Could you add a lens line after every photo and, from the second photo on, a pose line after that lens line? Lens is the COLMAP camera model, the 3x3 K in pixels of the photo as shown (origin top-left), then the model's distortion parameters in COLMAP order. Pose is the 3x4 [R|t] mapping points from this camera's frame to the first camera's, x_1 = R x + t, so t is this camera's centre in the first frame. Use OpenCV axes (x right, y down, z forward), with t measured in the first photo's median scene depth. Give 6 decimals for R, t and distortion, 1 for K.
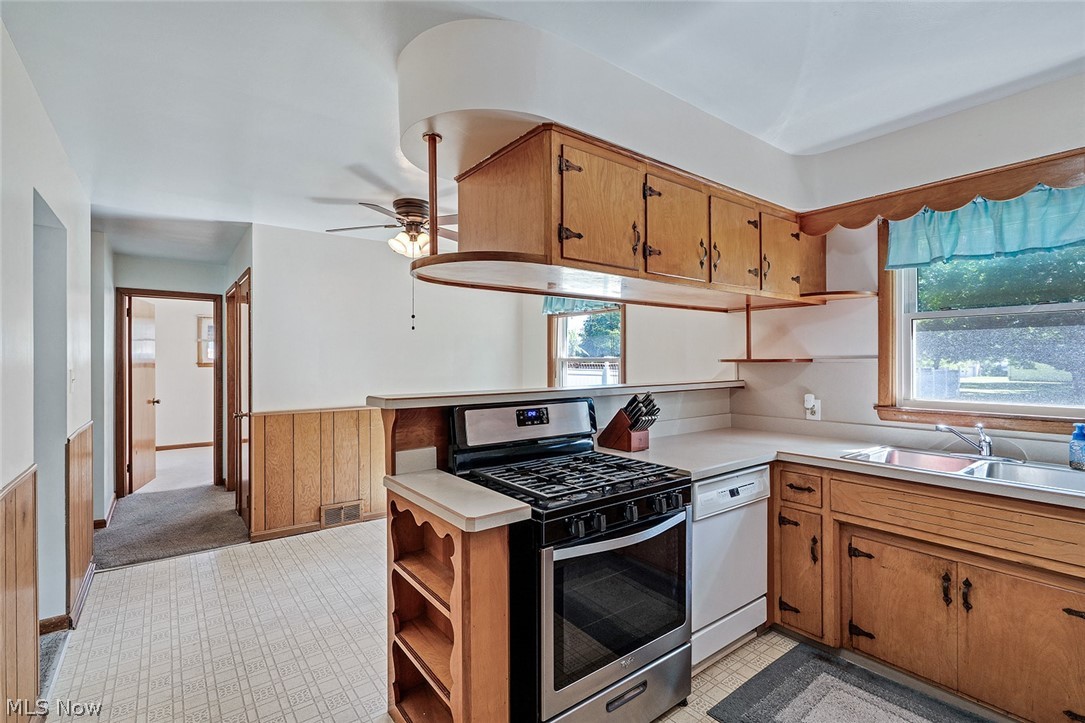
lens RADIAL K [[498.6, 0, 542.5], [0, 498.6, 361.5], [0, 0, 1]] dist [0.001060, 0.000210]
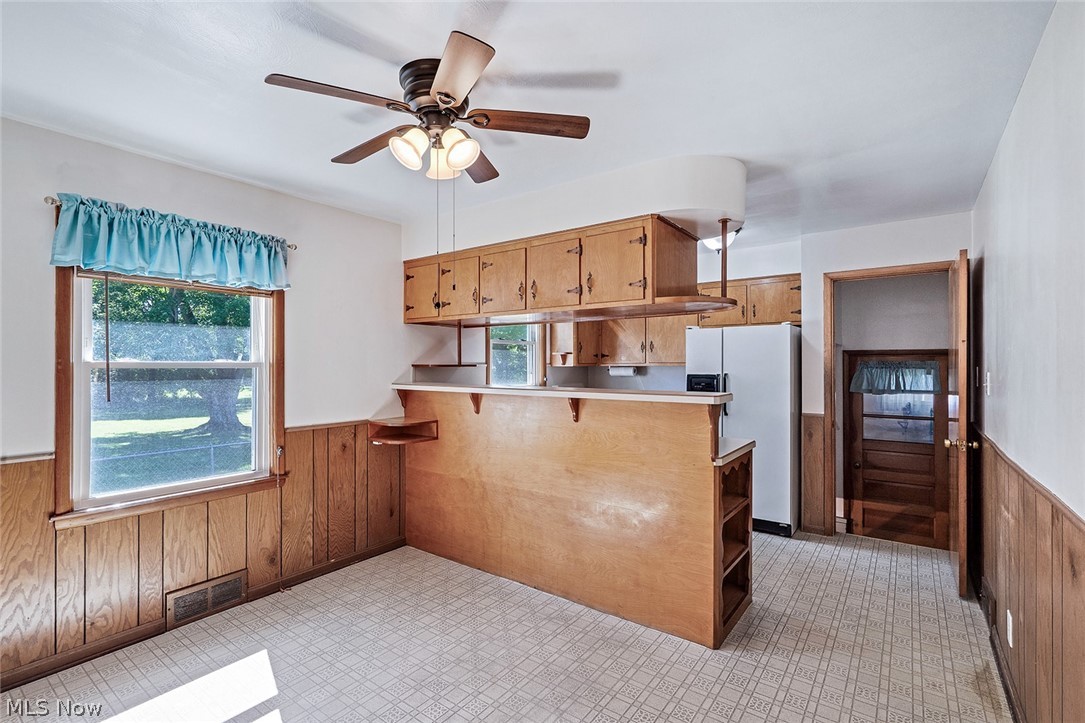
lens RADIAL K [[499.2, 0, 536.9], [0, 499.2, 365.4], [0, 0, 1]] dist [-0.001084, 0.000303]
pose [[-0.272437, -0.000473, 0.962174, -1.008927], [0.002136, 0.999997, 0.001097, -0.003861], [-0.962171, 0.002354, -0.272435, 1.295744]]
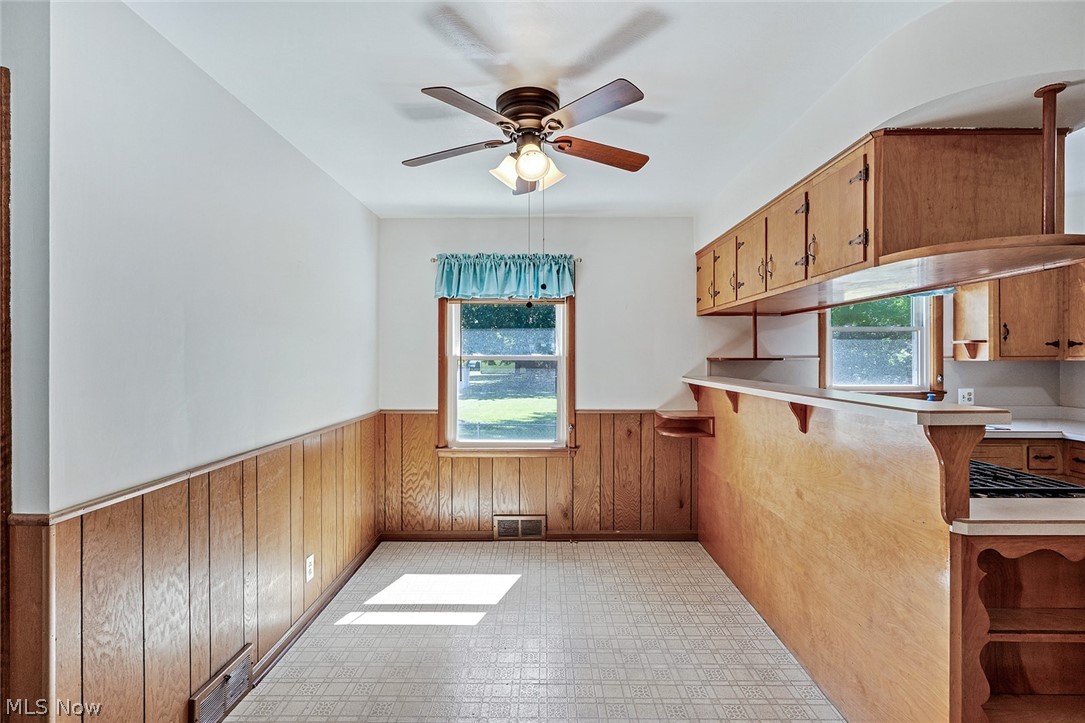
lens RADIAL K [[498.6, 0, 542.5], [0, 498.6, 361.5], [0, 0, 1]] dist [0.001060, 0.000210]
pose [[0.612054, -0.004851, 0.790801, -0.908777], [-0.000402, 0.999979, 0.006445, -0.004031], [-0.790816, -0.004263, 0.612039, 0.756578]]
